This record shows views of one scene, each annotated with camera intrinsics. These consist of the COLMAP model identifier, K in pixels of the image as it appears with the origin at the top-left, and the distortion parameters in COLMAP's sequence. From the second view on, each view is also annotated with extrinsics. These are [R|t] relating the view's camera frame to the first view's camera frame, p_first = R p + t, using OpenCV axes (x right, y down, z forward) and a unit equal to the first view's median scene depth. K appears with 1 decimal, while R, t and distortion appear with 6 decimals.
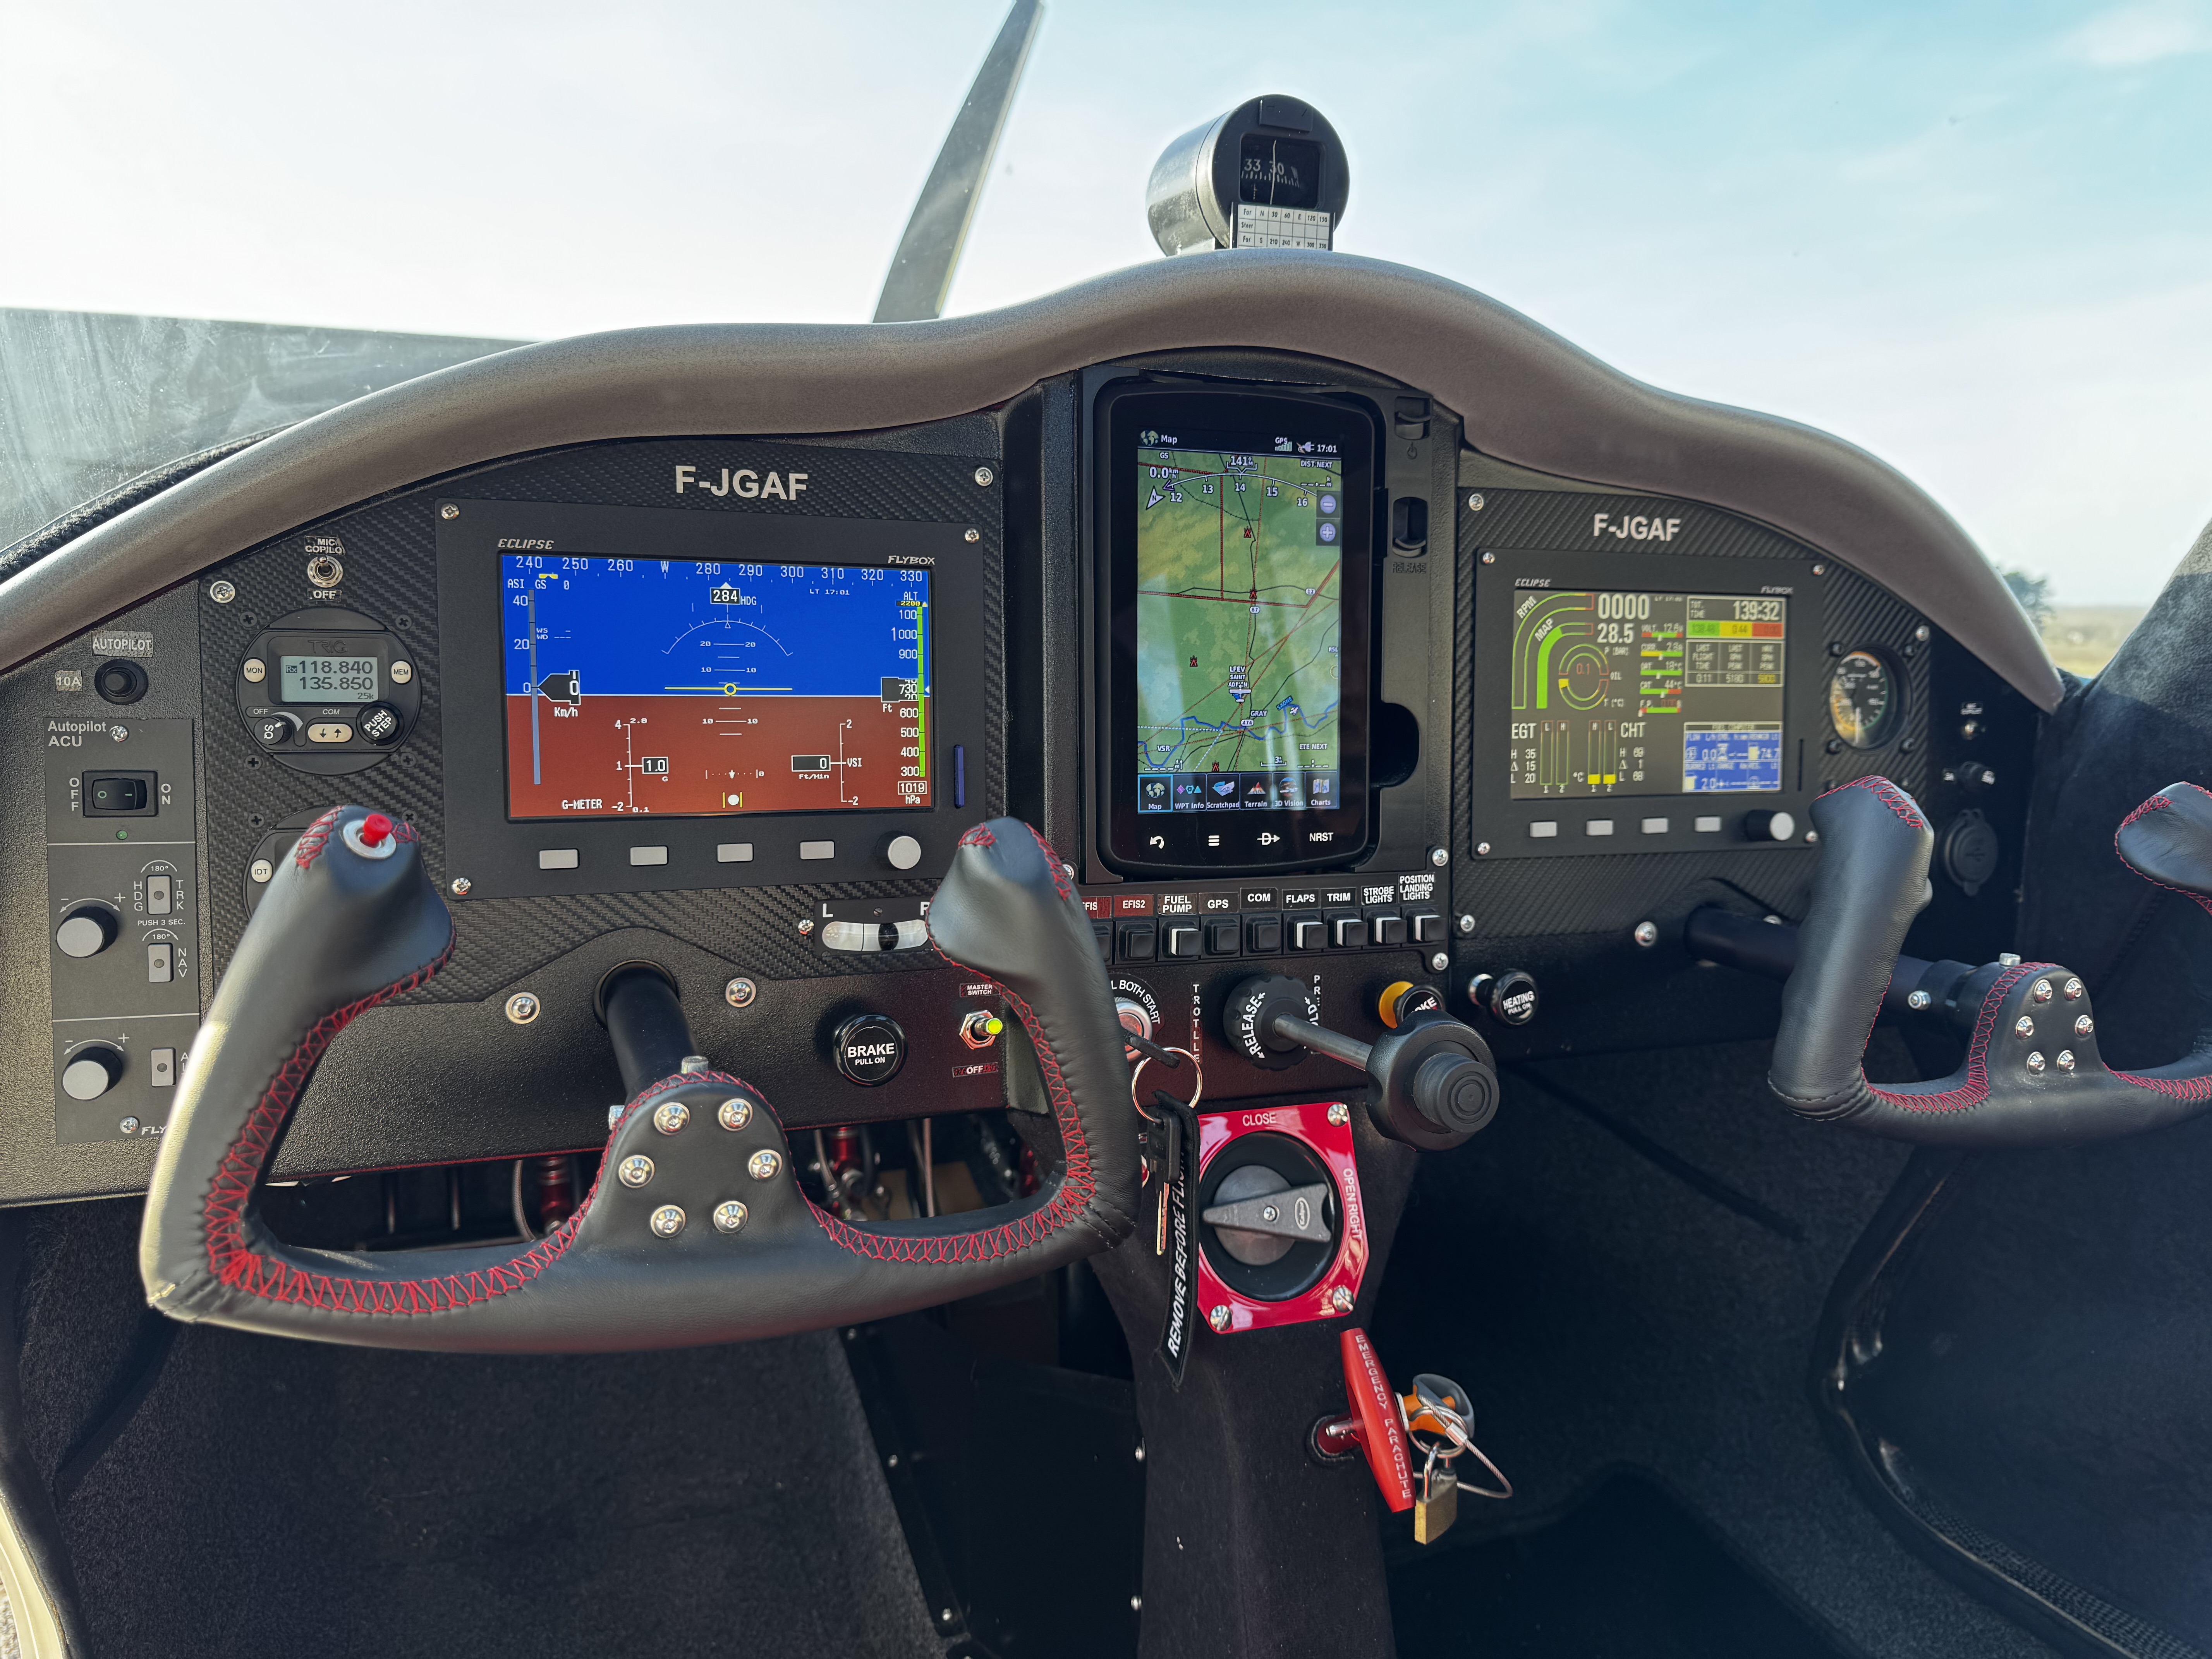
lens RADIAL K [[1571.0, 0, 1216.8], [0, 1571.0, 823.2], [0, 0, 1]] dist [0.046099, -0.062734]
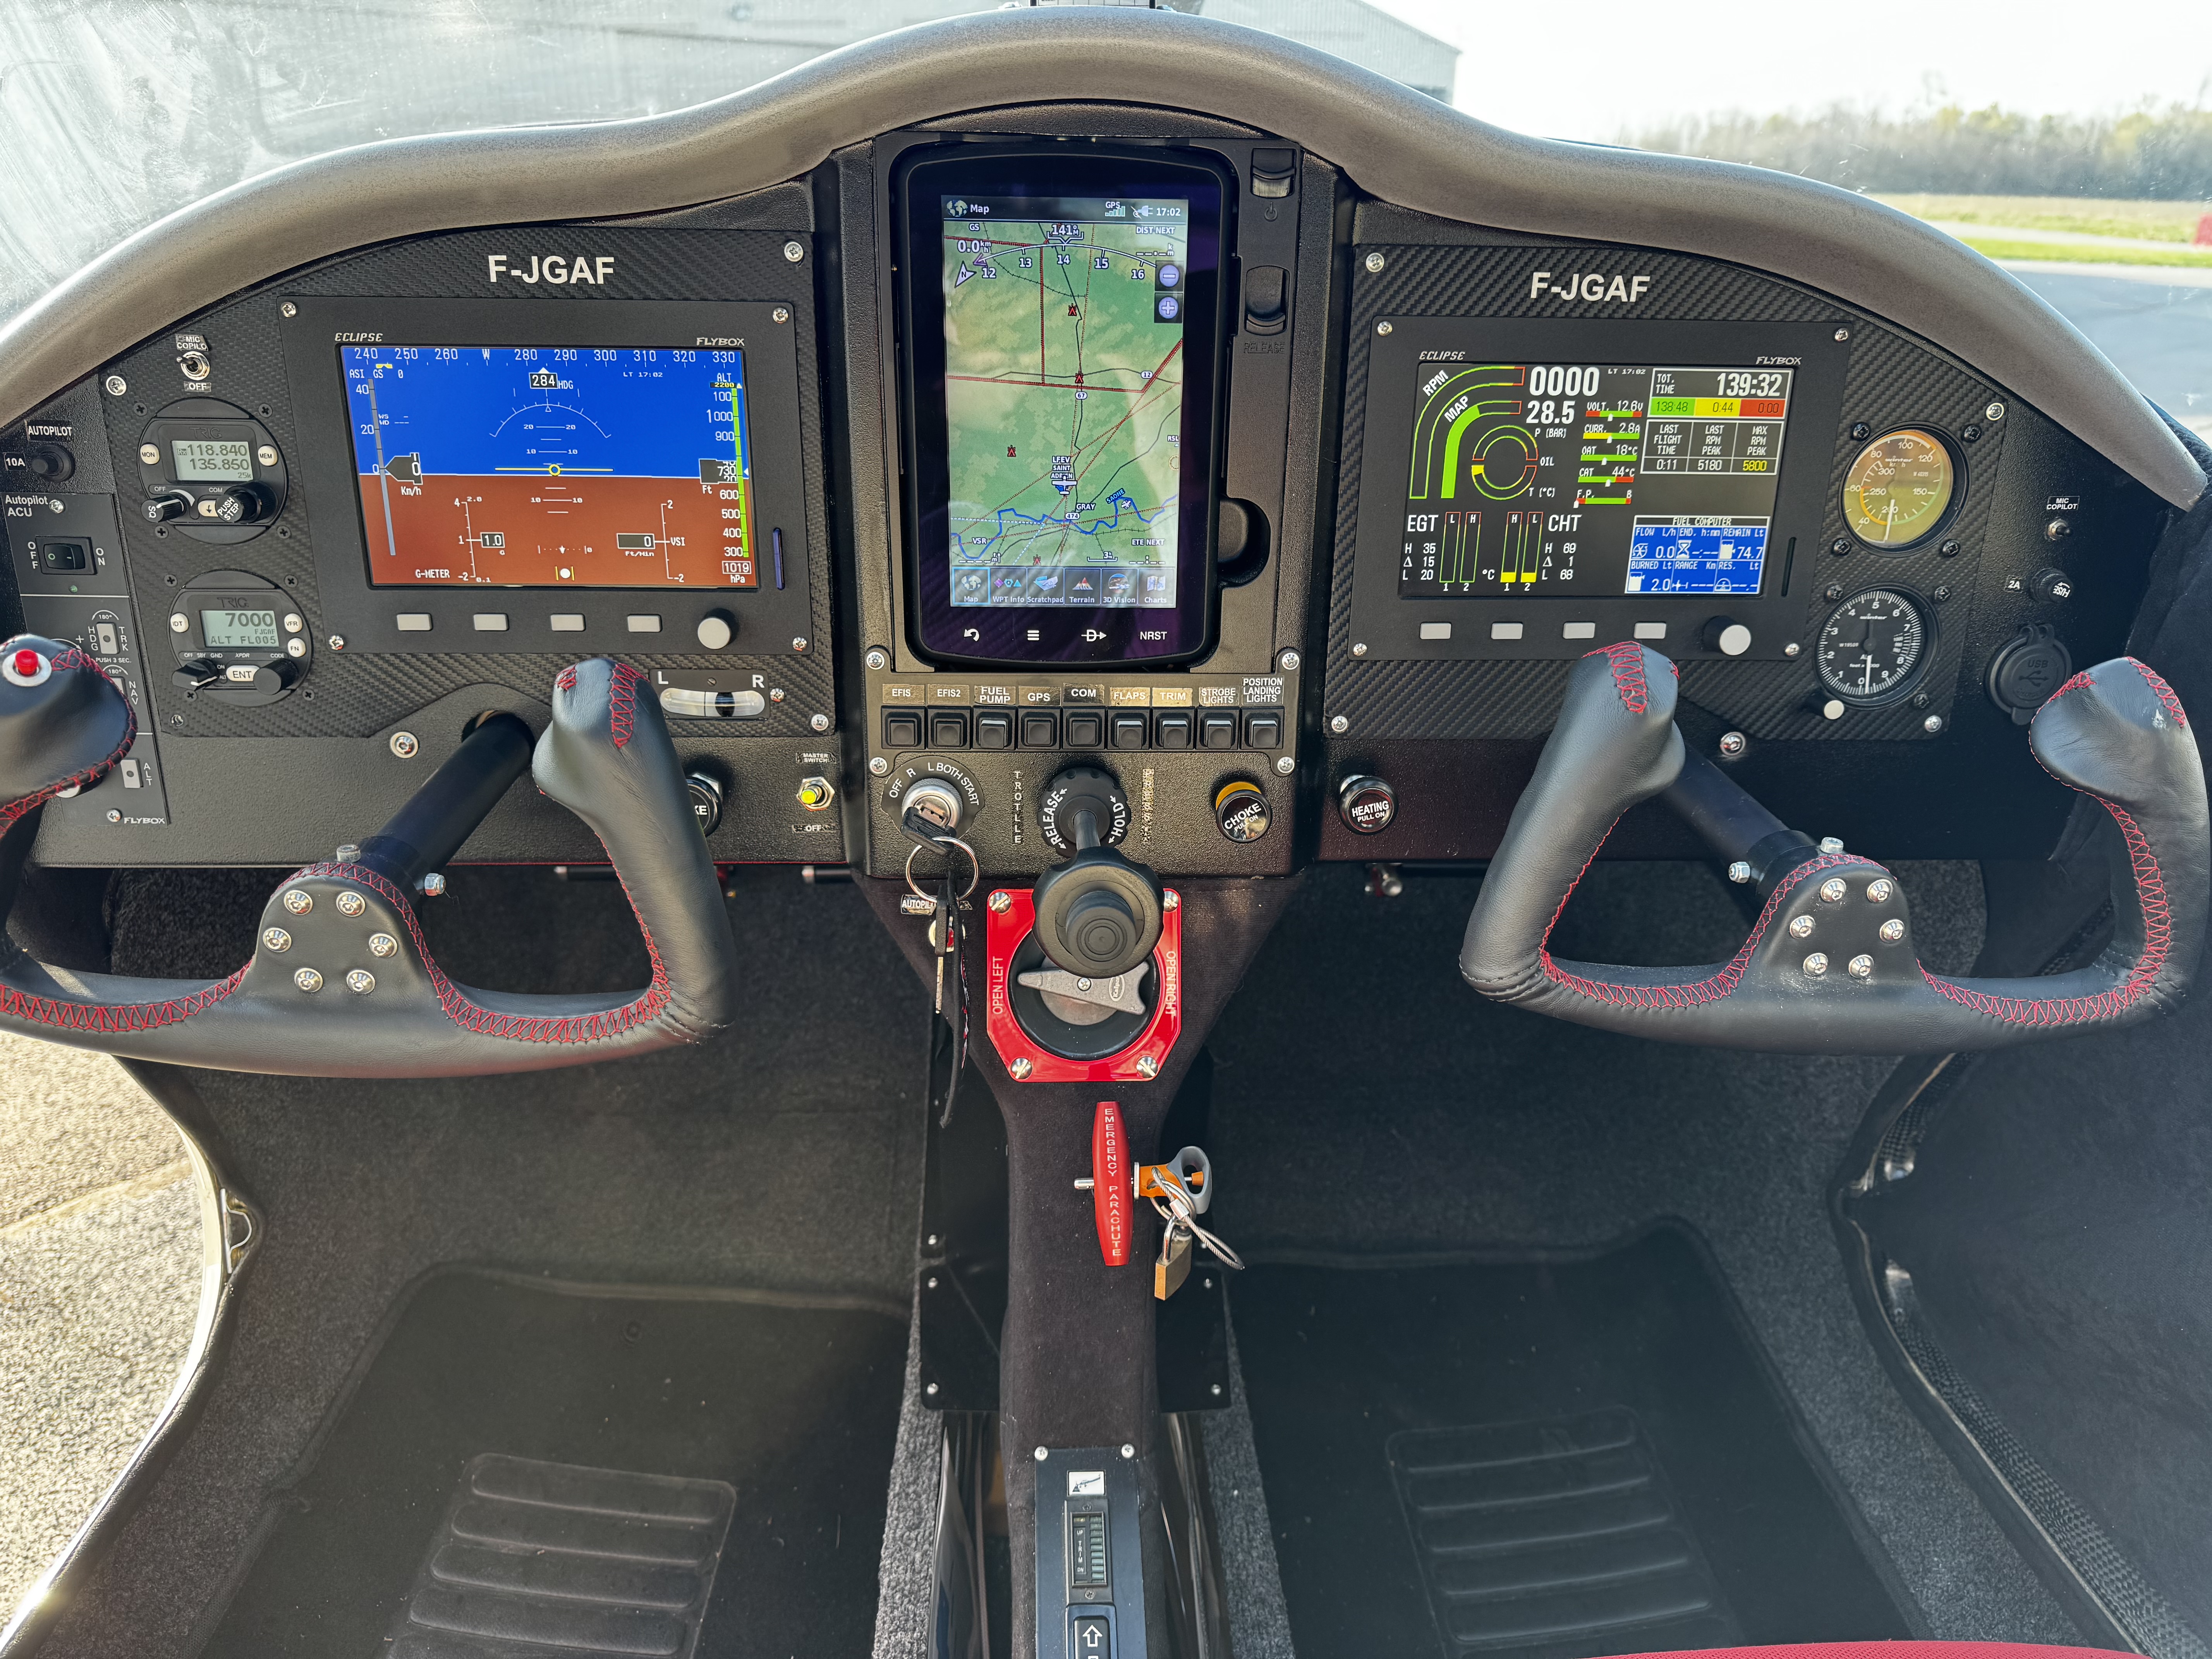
lens RADIAL K [[1571.0, 0, 1118.0], [0, 1571.0, 874.4], [0, 0, 1]] dist [0.046099, -0.062734]
pose [[0.948386, 0.127424, -0.290391, 0.358192], [-0.046115, 0.961401, 0.271258, -0.114895], [0.313747, -0.243866, 0.917656, 0.048686]]
